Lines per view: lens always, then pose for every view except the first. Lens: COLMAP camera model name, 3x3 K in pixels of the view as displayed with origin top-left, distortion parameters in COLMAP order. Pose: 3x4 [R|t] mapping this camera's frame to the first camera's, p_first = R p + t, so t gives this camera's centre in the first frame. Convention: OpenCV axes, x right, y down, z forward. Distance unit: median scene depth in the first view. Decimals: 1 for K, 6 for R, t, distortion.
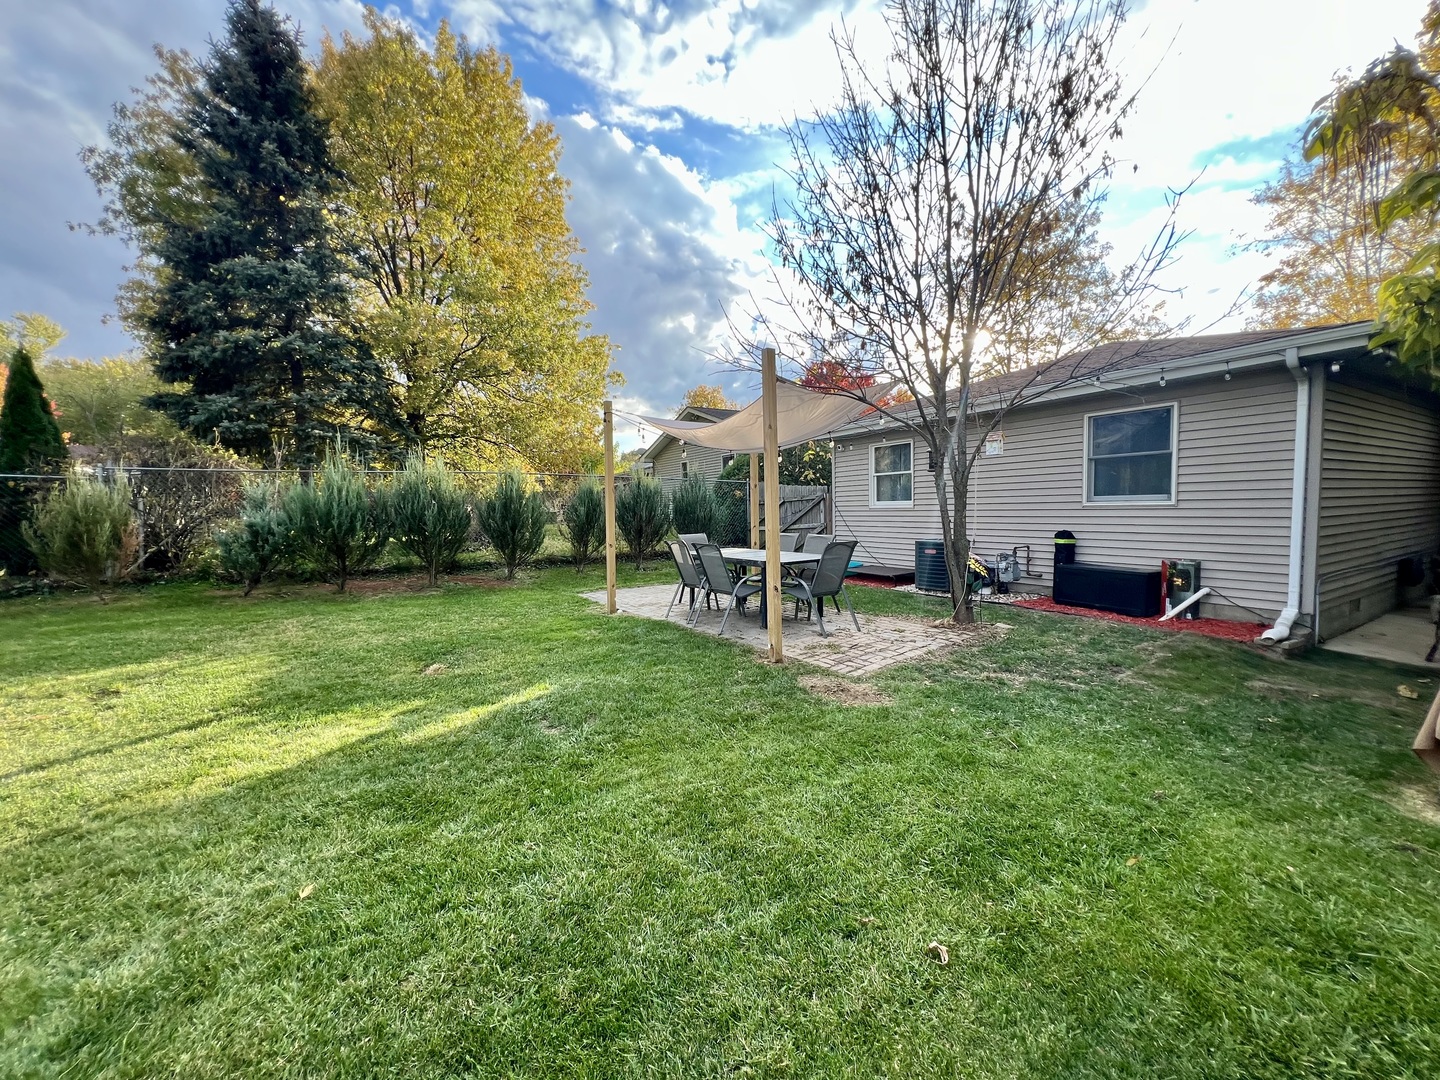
lens RADIAL K [[575.1, 0, 724.5], [0, 575.1, 537.0], [0, 0, 1]] dist [0.002030, 0.000742]
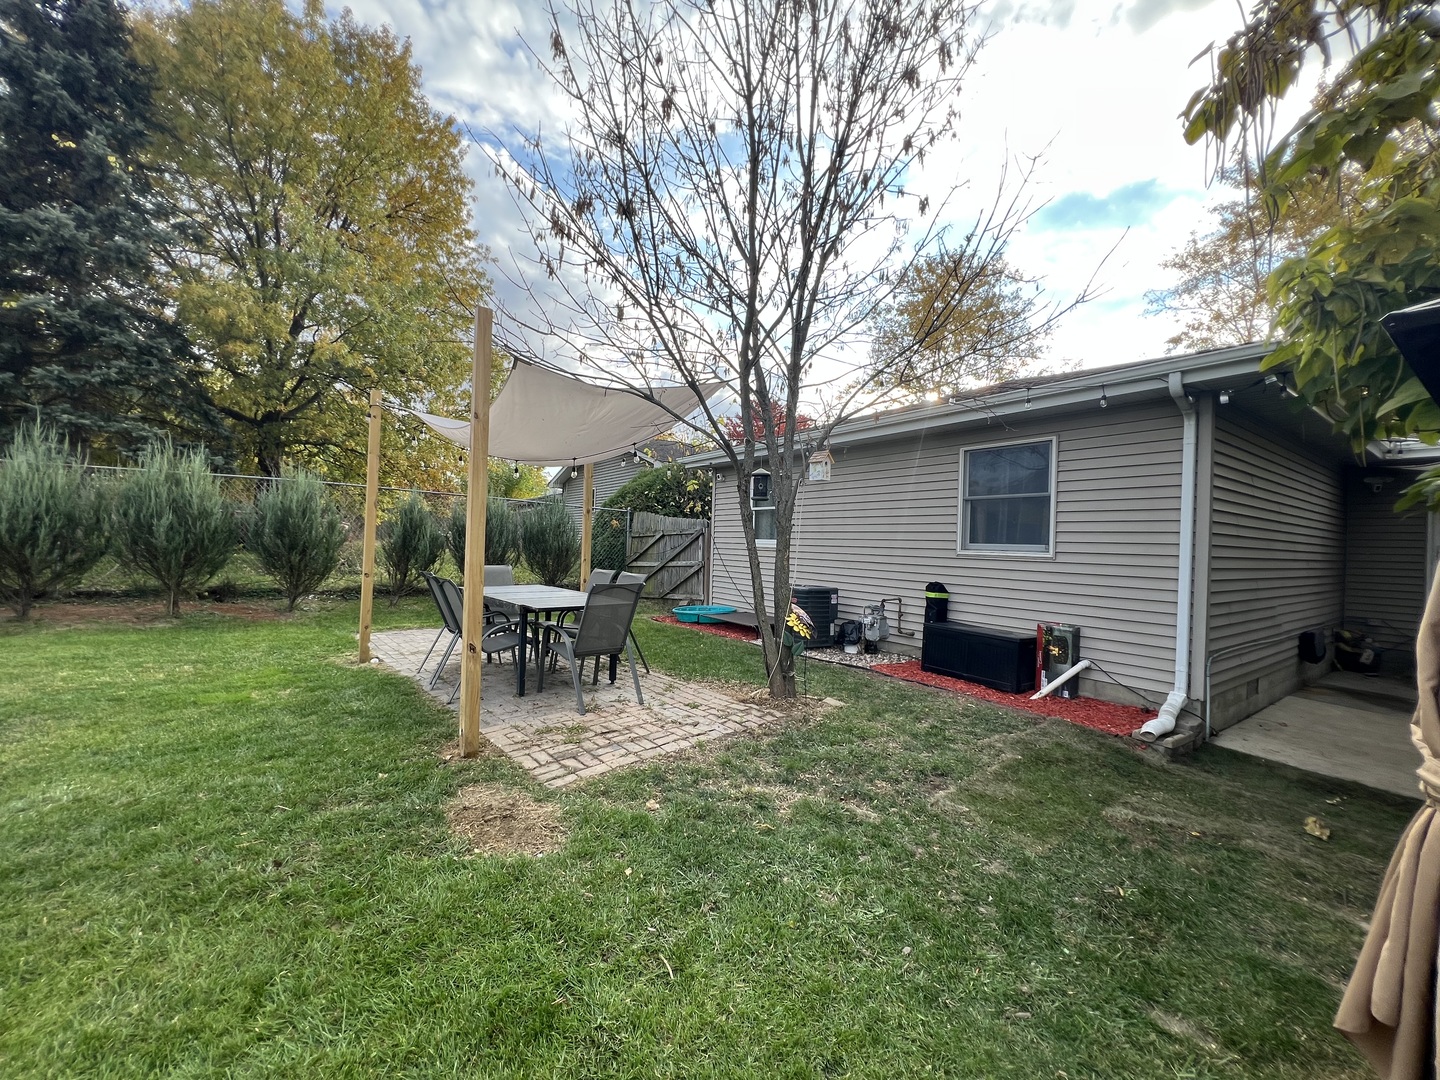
lens RADIAL K [[575.1, 0, 721.0], [0, 575.1, 537.7], [0, 0, 1]] dist [0.002030, 0.000742]
pose [[0.995819, 0.052045, 0.075066, 0.275712], [-0.047295, 0.996847, -0.063714, -0.010334], [-0.078145, 0.059897, 0.995141, 0.236410]]
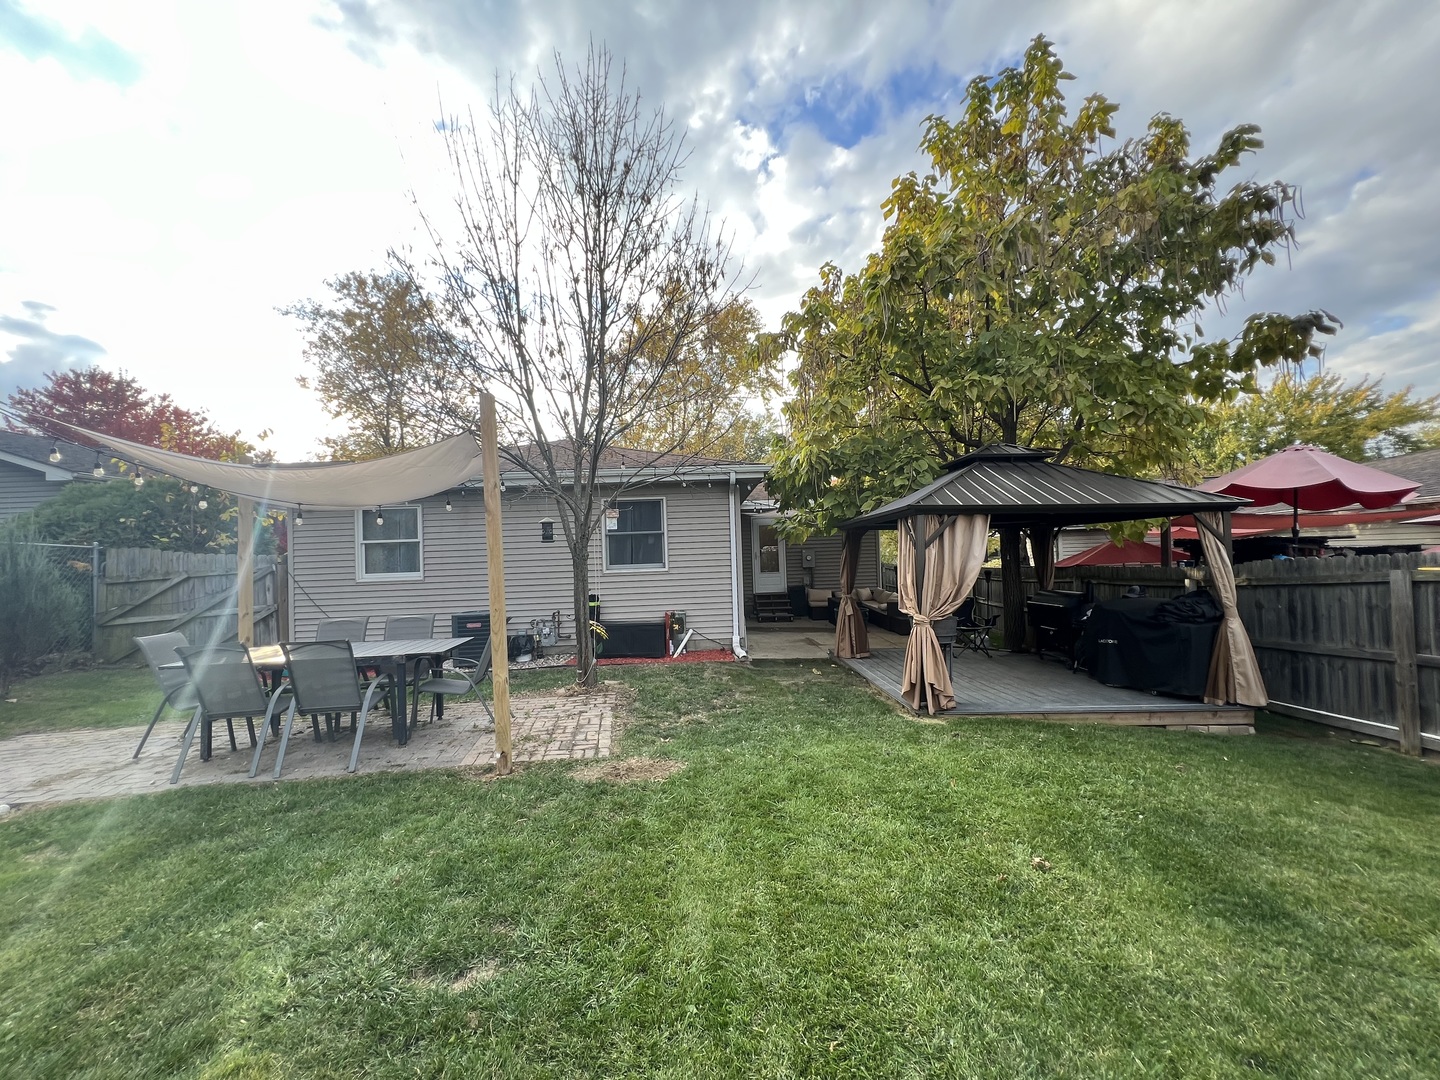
lens RADIAL K [[575.1, 0, 718.9], [0, 575.1, 545.7], [0, 0, 1]] dist [0.002030, 0.000742]
pose [[0.484571, 0.020515, 0.874511, -0.408195], [0.071567, 0.995444, -0.063007, -0.024334], [-0.871819, 0.093118, 0.480895, 0.270824]]
